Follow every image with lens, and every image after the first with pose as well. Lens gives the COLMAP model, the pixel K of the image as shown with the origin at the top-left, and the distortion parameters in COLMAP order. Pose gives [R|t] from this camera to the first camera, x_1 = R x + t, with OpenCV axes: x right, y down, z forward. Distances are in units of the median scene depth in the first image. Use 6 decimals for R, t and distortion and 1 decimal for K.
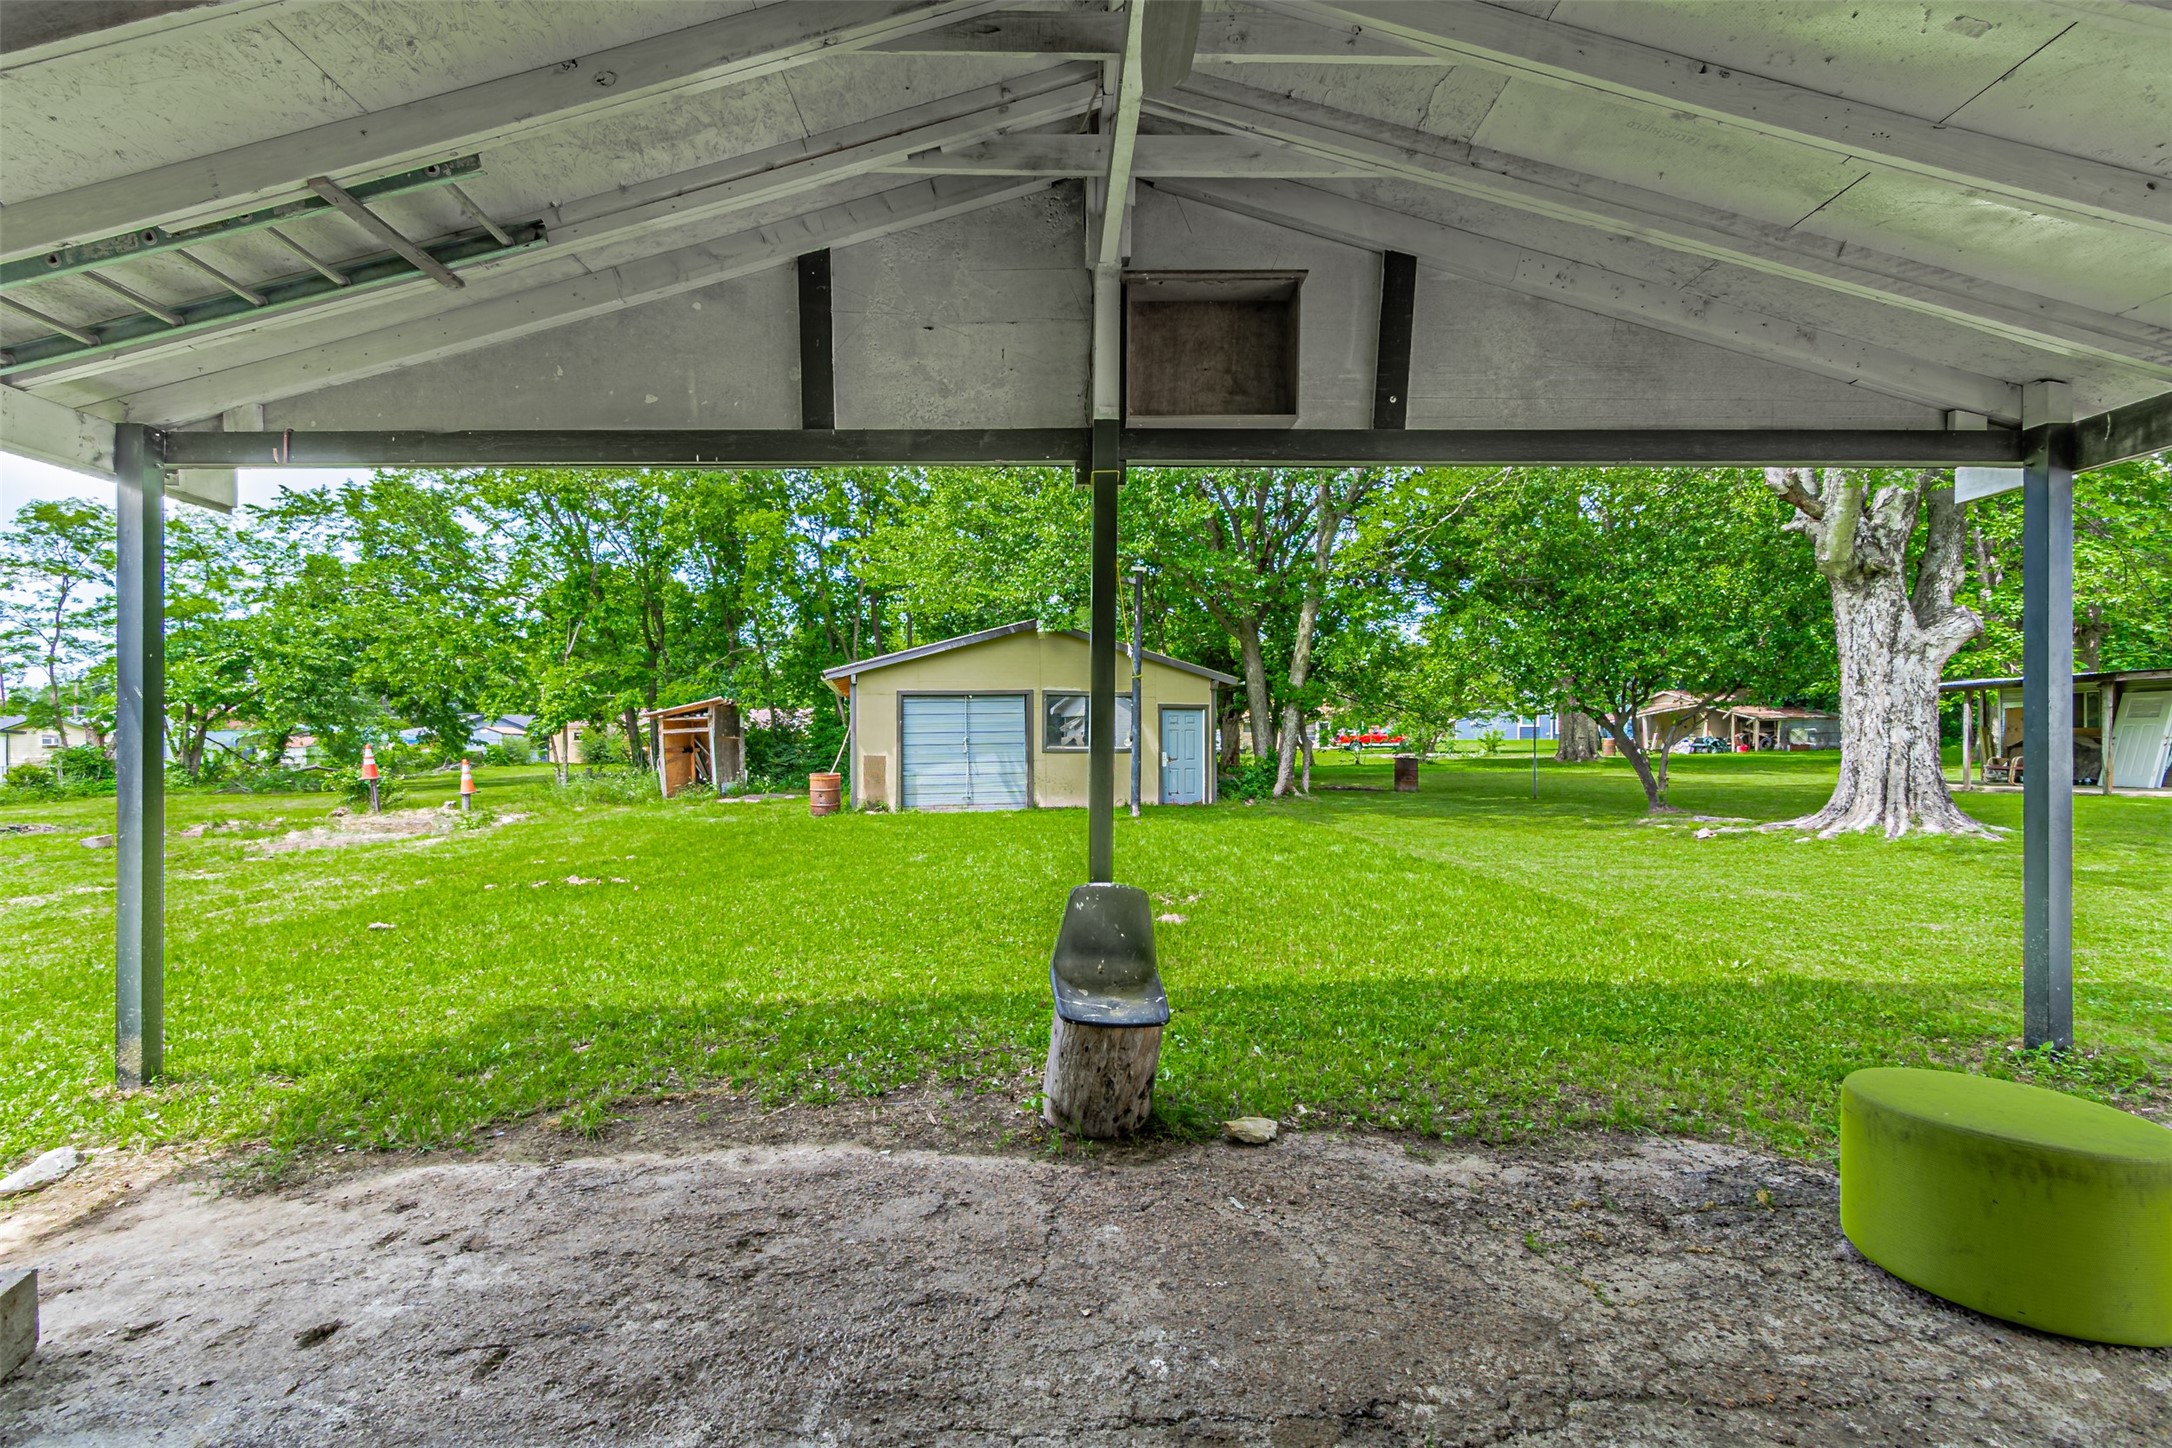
lens RADIAL K [[961.7, 0, 1080.7], [0, 961.7, 730.2], [0, 0, 1]] dist [0.002370, -0.000426]
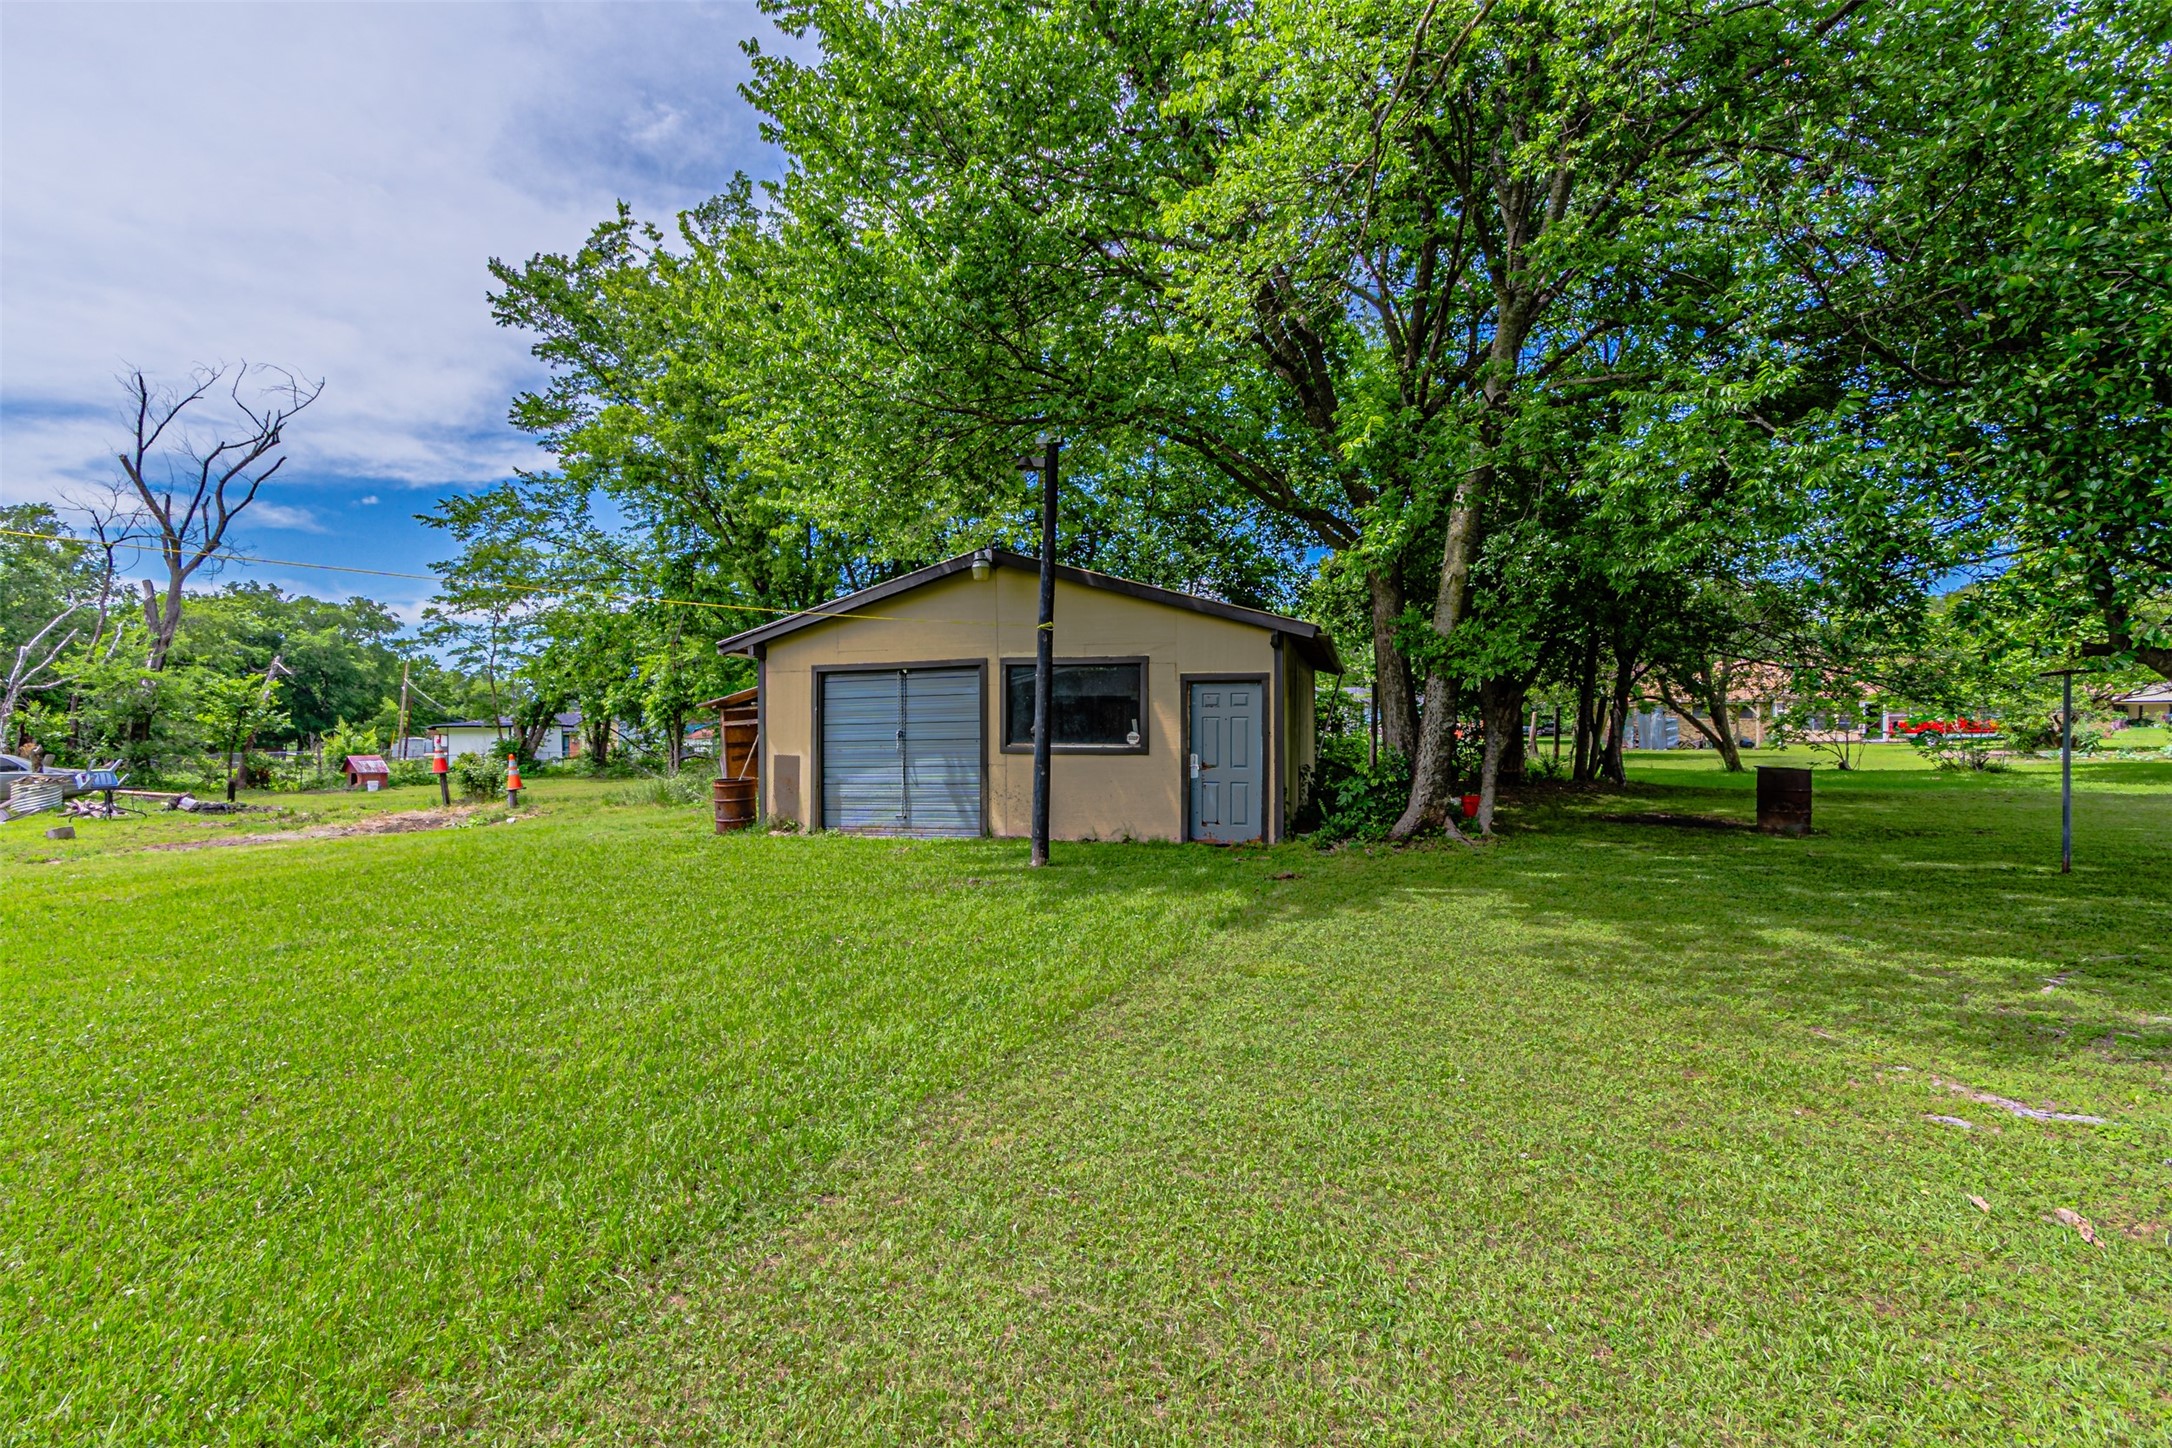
lens RADIAL K [[955.4, 0, 1054.8], [0, 955.4, 765.8], [0, 0, 1]] dist [0.003615, -0.000217]
pose [[0.876392, 0.016791, -0.481305, 0.257912], [0.006325, 0.998905, 0.046364, 0.001309], [0.481556, -0.043677, 0.875326, 0.369539]]
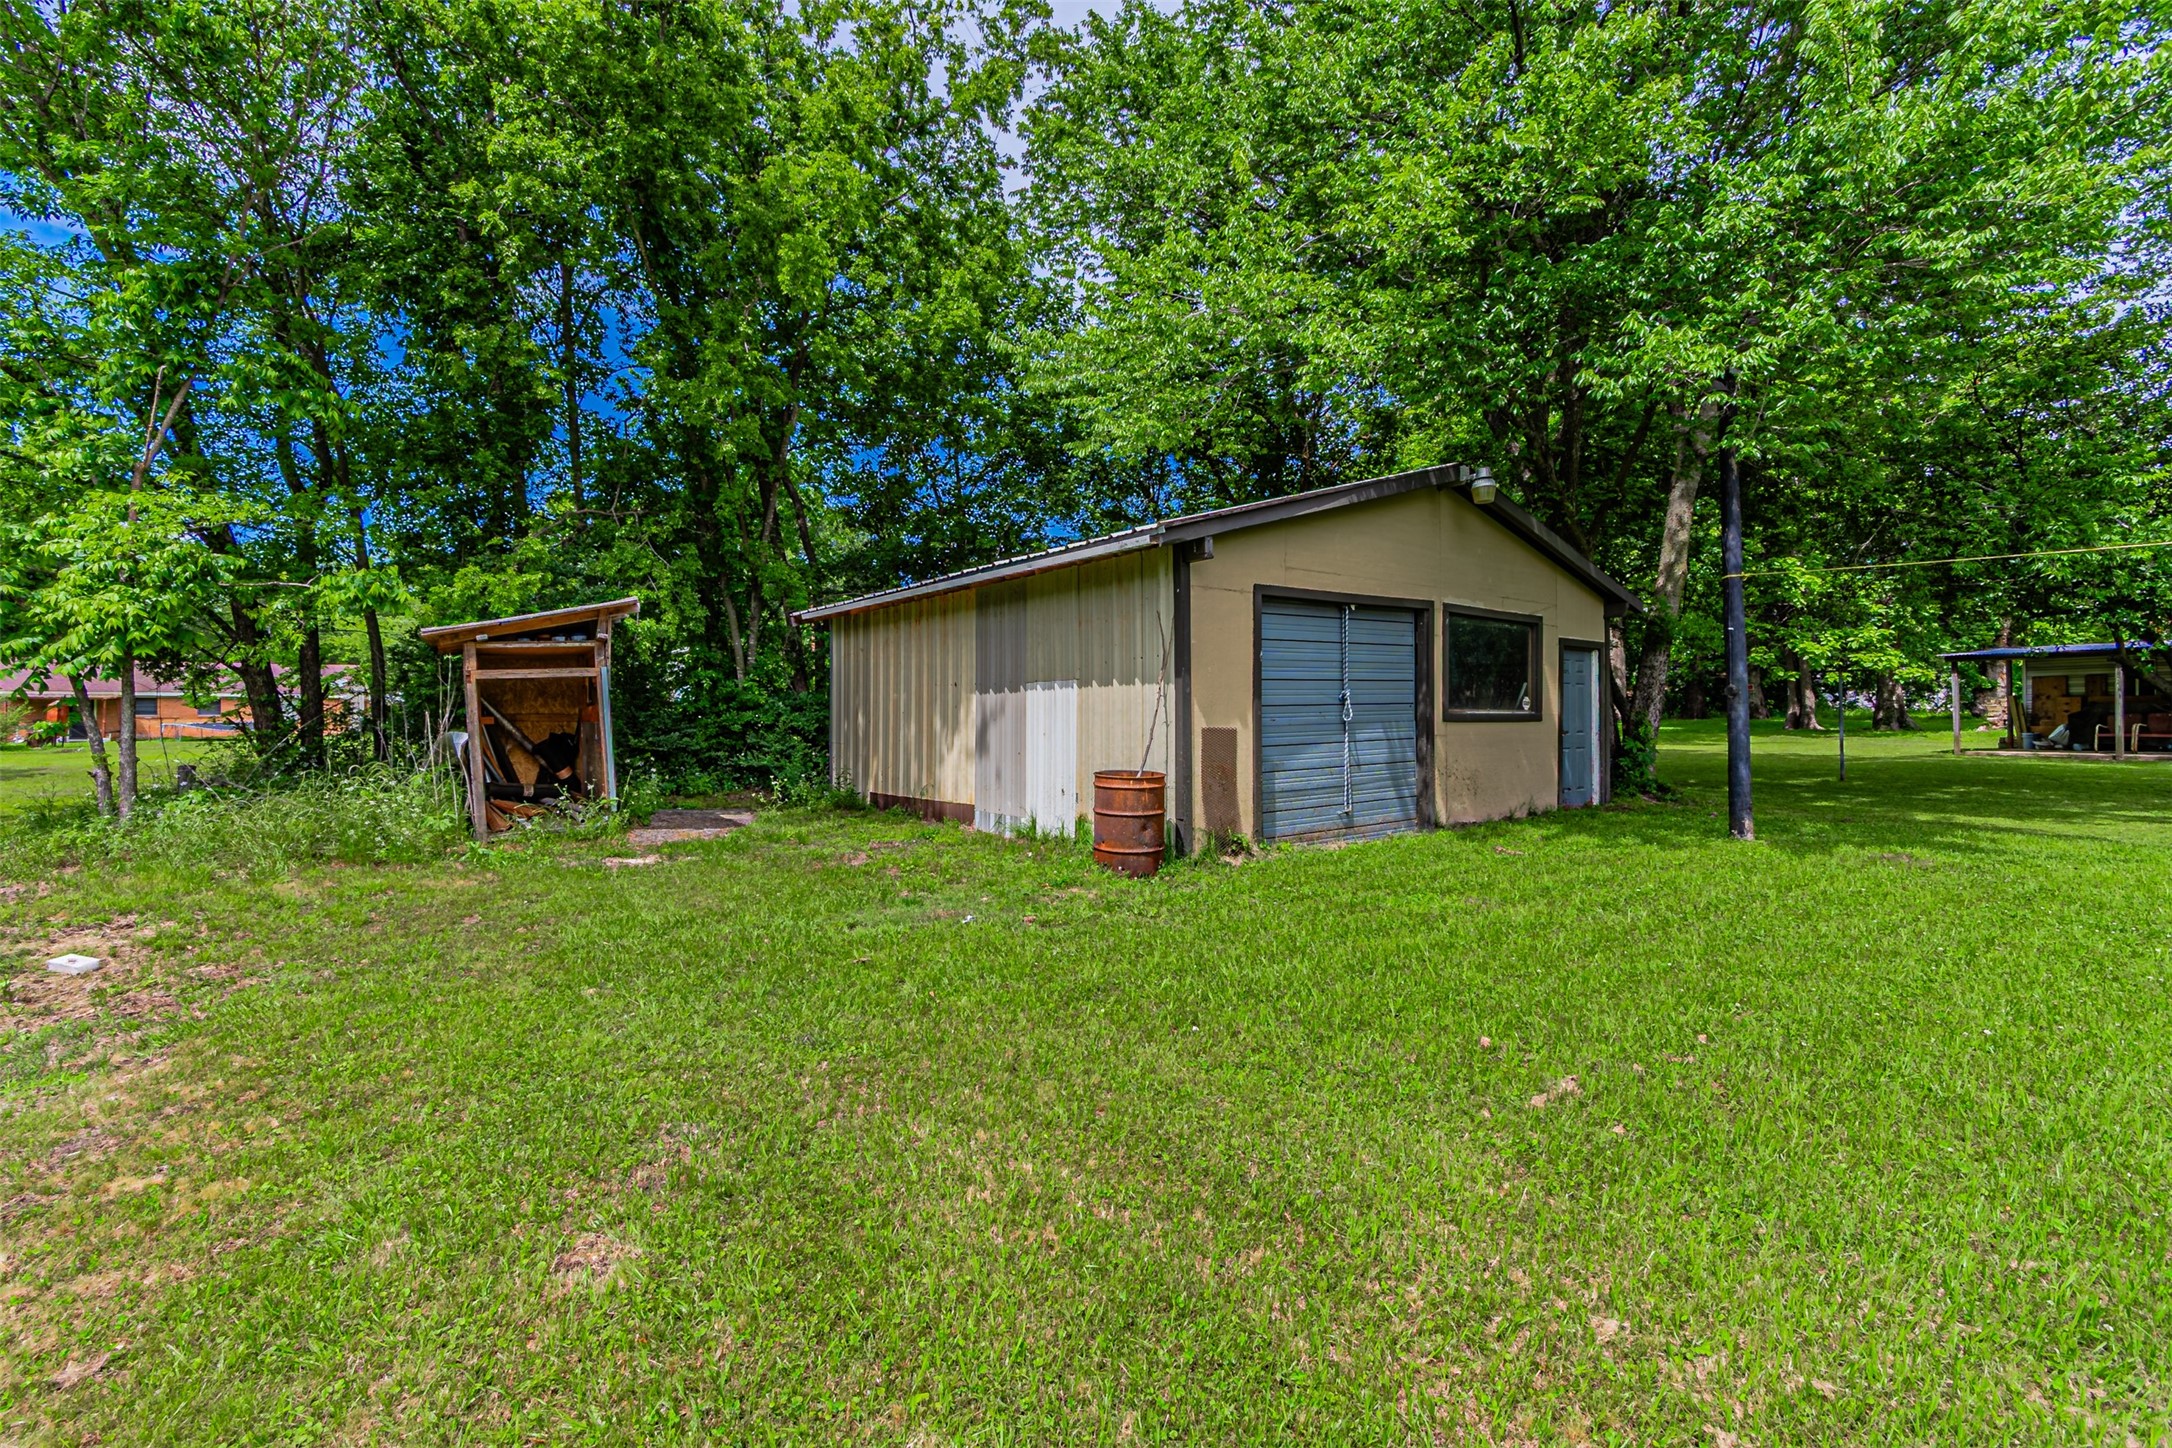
lens RADIAL K [[961.7, 0, 1080.7], [0, 961.7, 730.2], [0, 0, 1]] dist [0.002370, -0.000426]
pose [[0.905501, -0.004897, 0.424315, -0.373112], [-0.006624, 0.999648, 0.025675, 0.013213], [-0.424292, -0.026059, 0.905150, 0.504865]]
